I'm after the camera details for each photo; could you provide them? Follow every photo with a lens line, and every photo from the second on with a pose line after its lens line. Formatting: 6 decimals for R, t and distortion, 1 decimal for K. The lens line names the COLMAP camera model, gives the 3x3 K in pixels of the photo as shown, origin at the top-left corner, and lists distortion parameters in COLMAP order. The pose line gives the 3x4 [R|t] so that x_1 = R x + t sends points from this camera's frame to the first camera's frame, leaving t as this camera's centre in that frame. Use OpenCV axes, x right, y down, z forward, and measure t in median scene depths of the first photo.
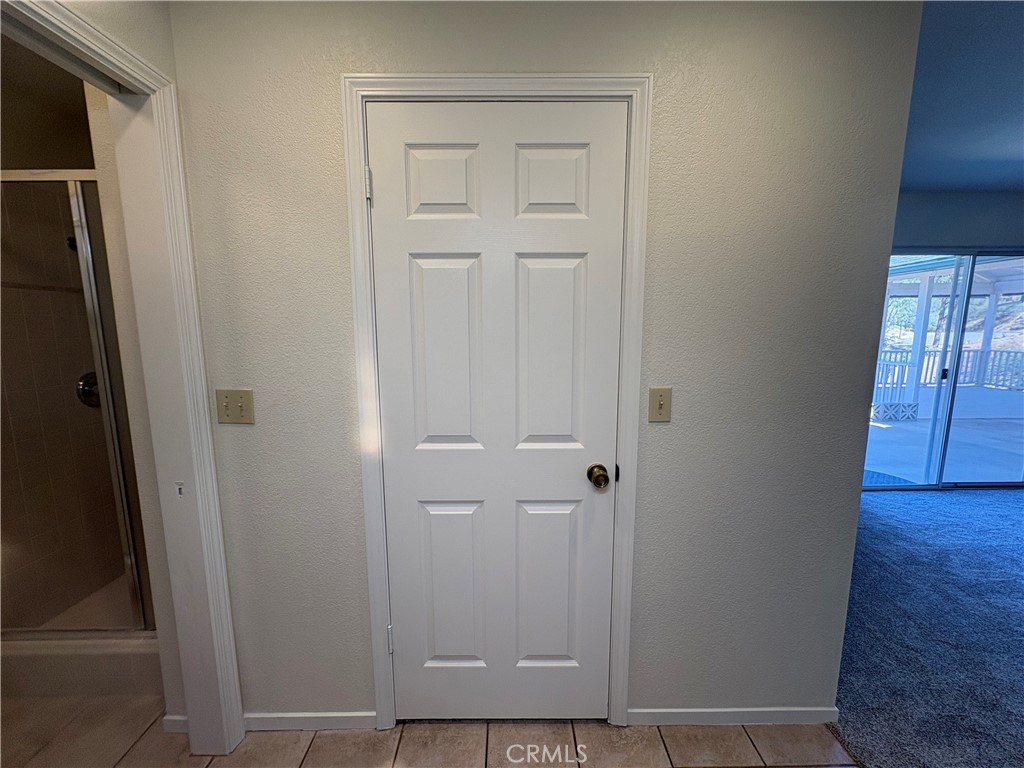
lens RADIAL K [[410.7, 0, 510.0], [0, 410.7, 385.5], [0, 0, 1]] dist [0.001760, -0.000481]
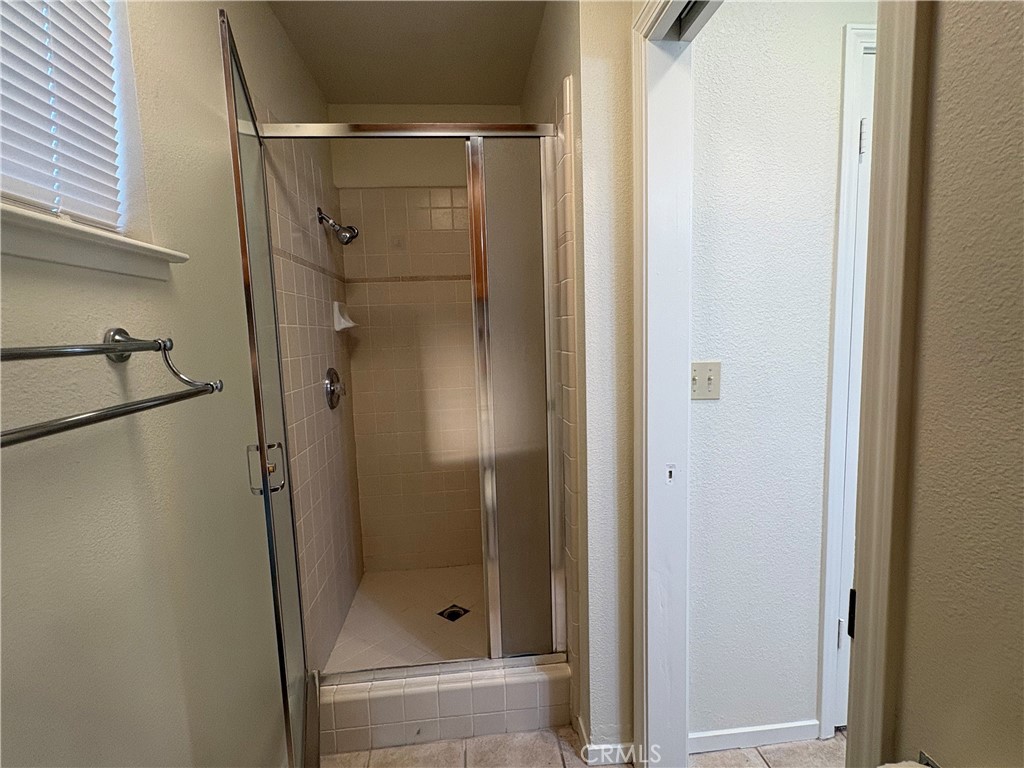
lens RADIAL K [[494.1, 0, 510.2], [0, 494.1, 387.7], [0, 0, 1]] dist [0.003058, -0.001691]
pose [[0.995809, -0.038763, 0.082837, -1.174315], [0.041249, 0.998742, -0.028519, 0.079957], [-0.081627, 0.031817, 0.996155, -0.053628]]
